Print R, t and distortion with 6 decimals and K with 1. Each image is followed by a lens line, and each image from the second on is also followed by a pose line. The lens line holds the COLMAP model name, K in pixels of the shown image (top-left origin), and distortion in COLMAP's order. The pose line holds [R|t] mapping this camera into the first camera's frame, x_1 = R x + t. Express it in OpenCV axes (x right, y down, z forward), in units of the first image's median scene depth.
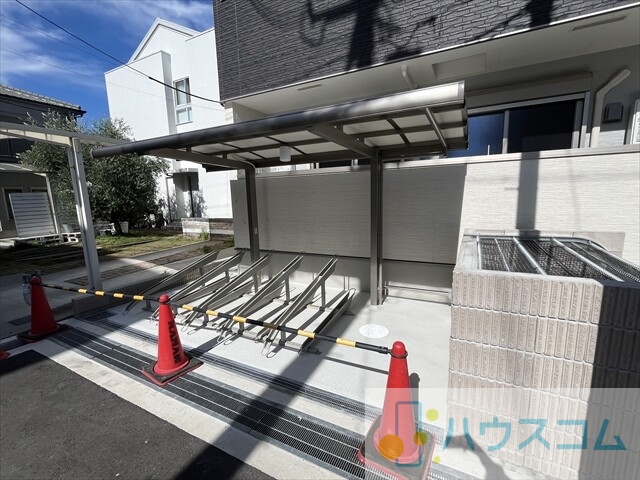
lens RADIAL K [[293.7, 0, 318.7], [0, 293.7, 242.6], [0, 0, 1]] dist [-0.000861, -0.000753]
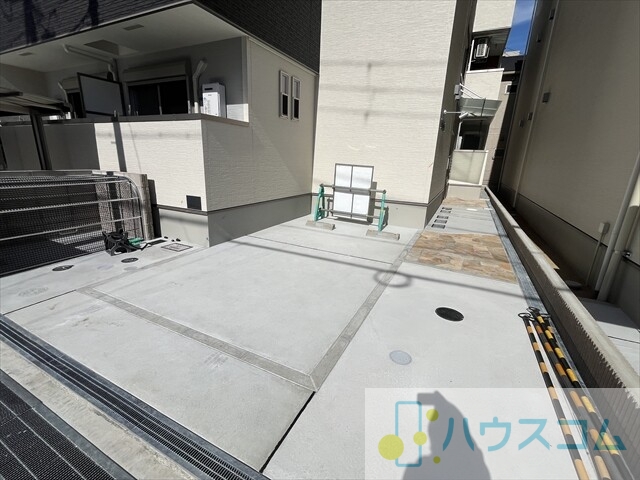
lens RADIAL K [[293.7, 0, 322.0], [0, 293.7, 239.9], [0, 0, 1]] dist [-0.000861, -0.000753]
pose [[0.997887, 0.057188, 0.030847, 1.541403], [-0.060227, 0.992238, 0.108793, 0.065313], [-0.024386, -0.110421, 0.993586, -0.467710]]
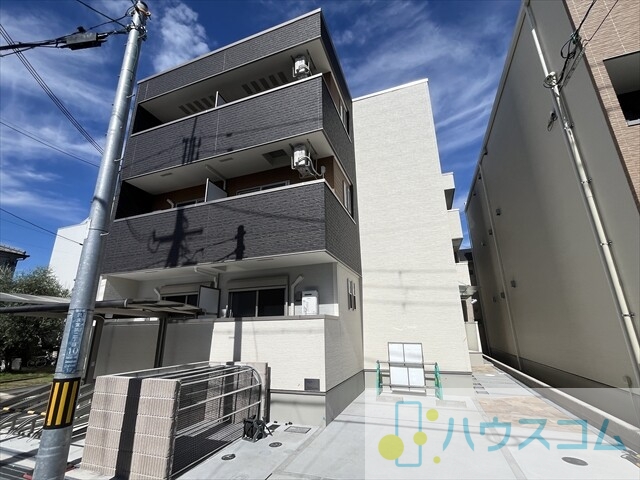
lens RADIAL K [[293.7, 0, 317.5], [0, 293.7, 241.8], [0, 0, 1]] dist [-0.000861, -0.000753]
pose [[0.992113, 0.047855, 0.115849, 0.876298], [0.007941, 0.898398, -0.439110, 0.077776], [-0.125092, 0.436567, 0.890933, -0.860334]]
